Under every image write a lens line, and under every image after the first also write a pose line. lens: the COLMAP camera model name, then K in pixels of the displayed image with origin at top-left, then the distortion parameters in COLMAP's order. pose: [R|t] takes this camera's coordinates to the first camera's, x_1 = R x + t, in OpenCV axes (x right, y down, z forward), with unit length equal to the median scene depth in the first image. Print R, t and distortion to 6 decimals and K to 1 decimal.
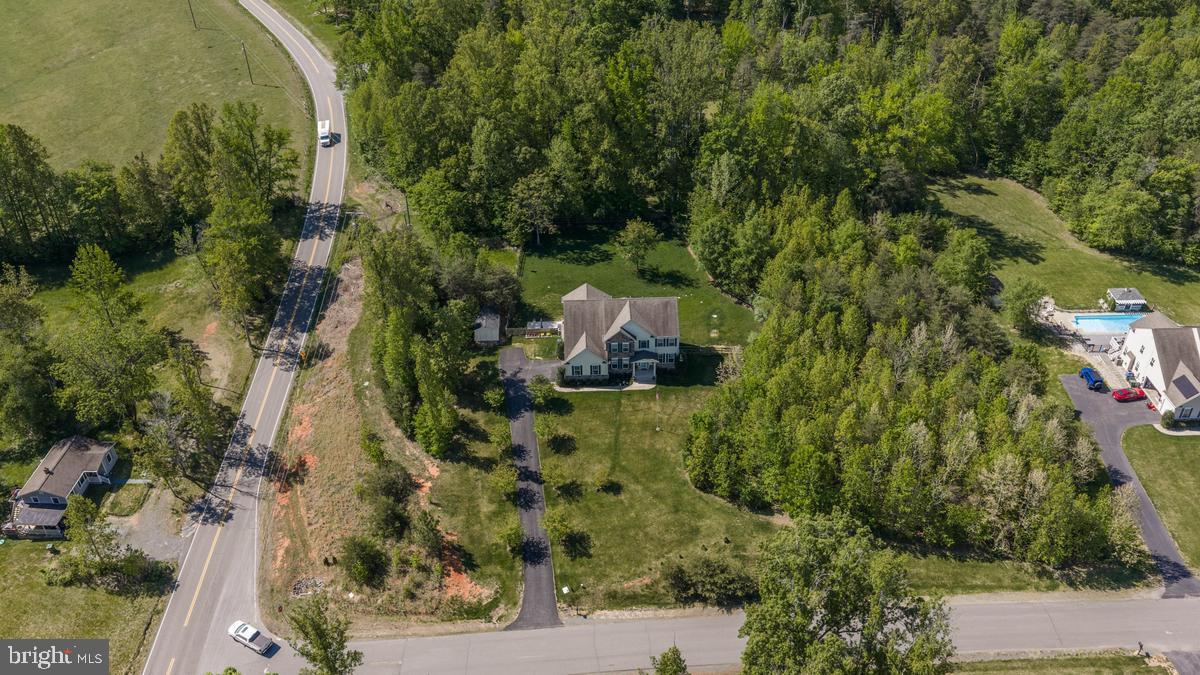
lens RADIAL K [[991.2, 0, 601.4], [0, 991.2, 341.5], [0, 0, 1]] dist [0.034102, -0.071587]
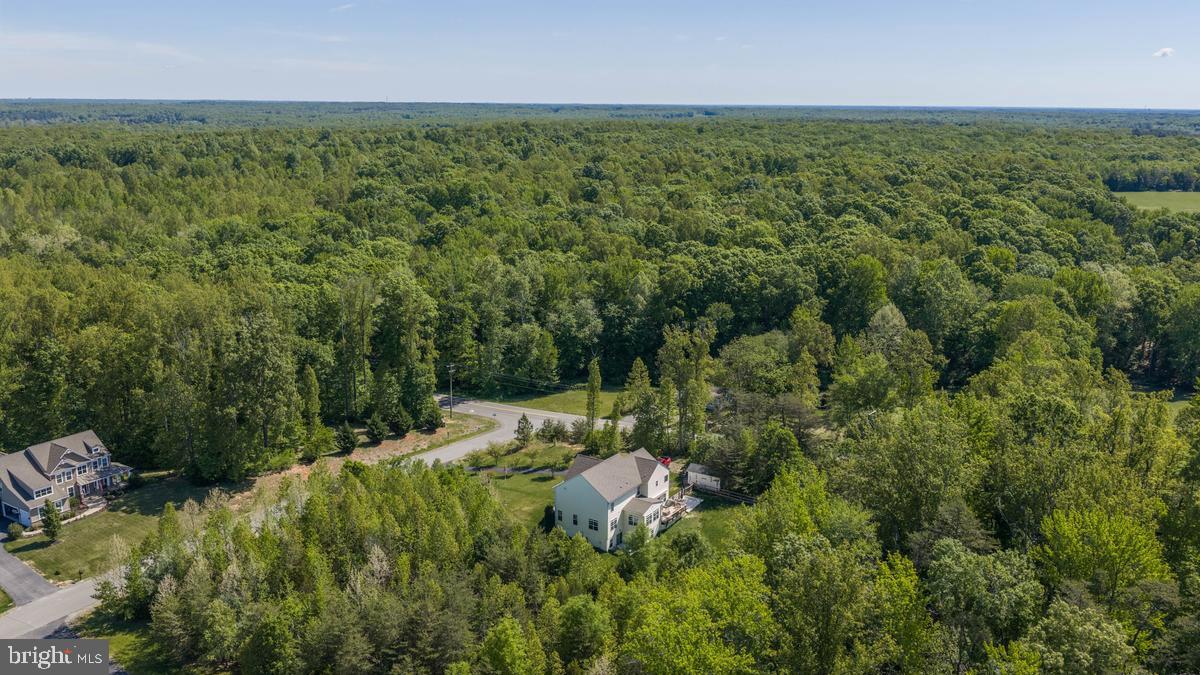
lens RADIAL K [[991.2, 0, 601.4], [0, 991.2, 341.5], [0, 0, 1]] dist [0.034102, -0.071587]
pose [[-0.564174, 0.206969, -0.799294, 0.854567], [-0.478383, 0.707081, 0.520754, -0.685003], [0.672946, 0.676165, -0.299907, 1.235528]]
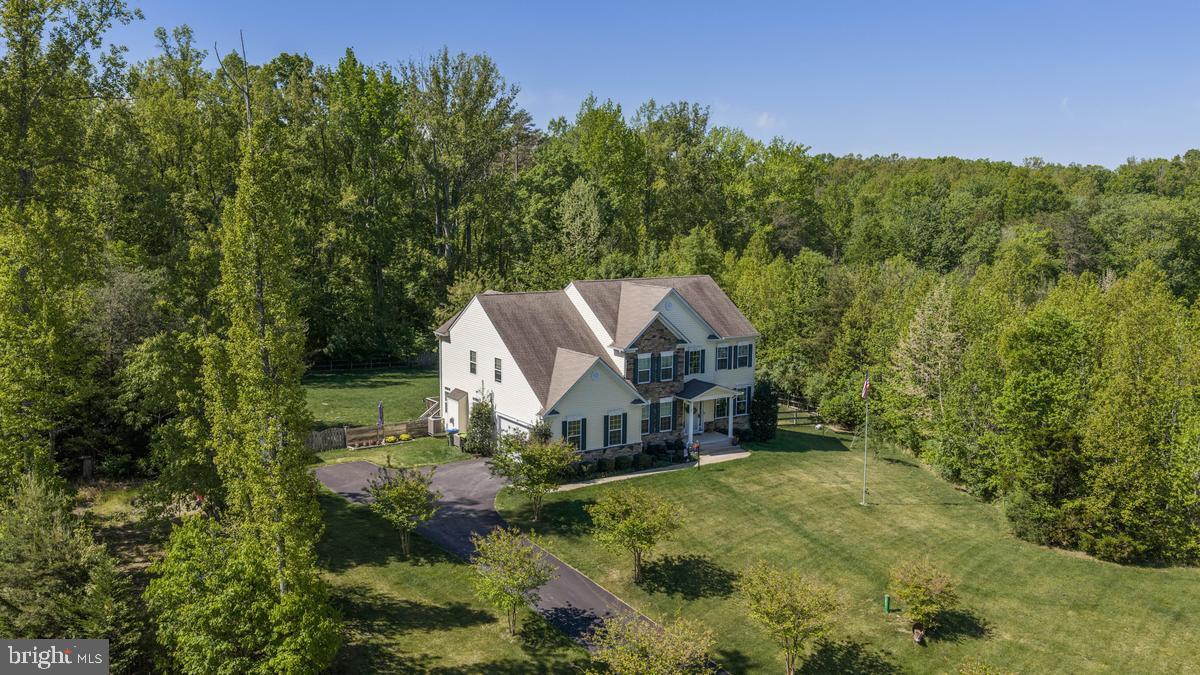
lens RADIAL K [[991.2, 0, 601.4], [0, 991.2, 341.5], [0, 0, 1]] dist [0.034102, -0.071587]
pose [[0.847091, -0.051201, 0.528975, -0.206680], [0.289932, 0.878701, -0.379240, 0.139640], [-0.445394, 0.474618, 0.759185, 0.697957]]
